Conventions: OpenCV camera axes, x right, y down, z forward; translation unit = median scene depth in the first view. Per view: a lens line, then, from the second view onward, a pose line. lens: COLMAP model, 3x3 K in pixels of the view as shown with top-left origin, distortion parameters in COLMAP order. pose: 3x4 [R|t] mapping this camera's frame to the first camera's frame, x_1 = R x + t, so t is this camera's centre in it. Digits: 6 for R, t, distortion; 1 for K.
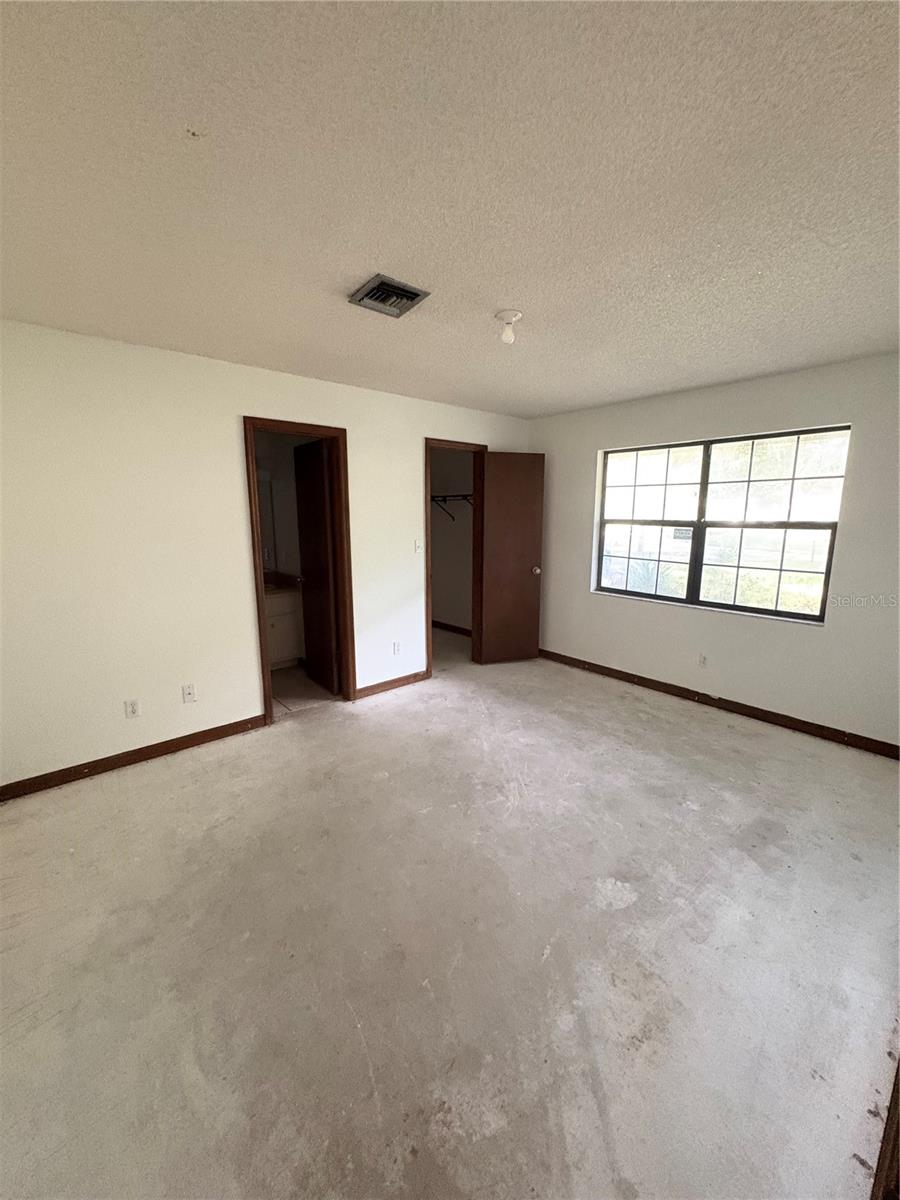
lens RADIAL K [[479.2, 0, 450.9], [0, 479.2, 602.0], [0, 0, 1]] dist [0.000866, -0.000218]
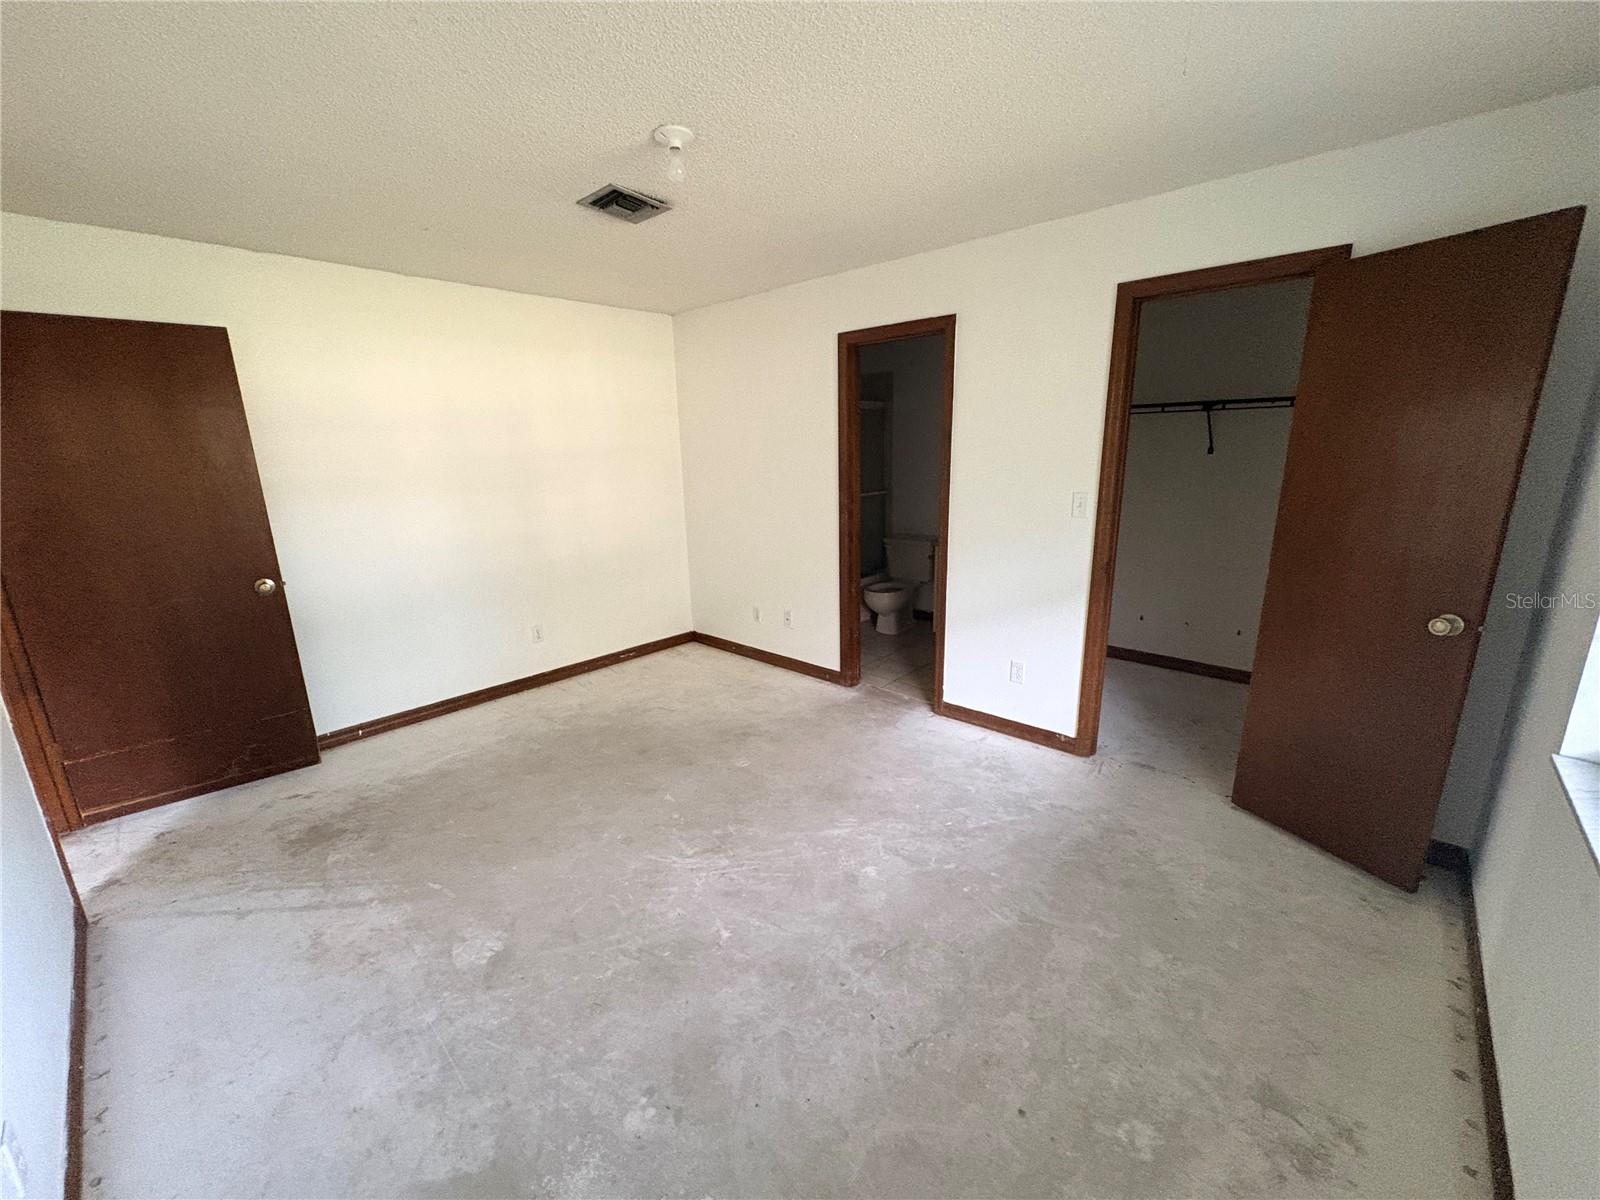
lens RADIAL K [[638.9, 0, 793.3], [0, 638.9, 600.5], [0, 0, 1]] dist [0.000866, -0.000218]
pose [[0.103428, 0.234796, -0.966527, 0.811067], [-0.159742, 0.963045, 0.216856, -0.156596], [0.981726, 0.131966, 0.137112, 0.823611]]
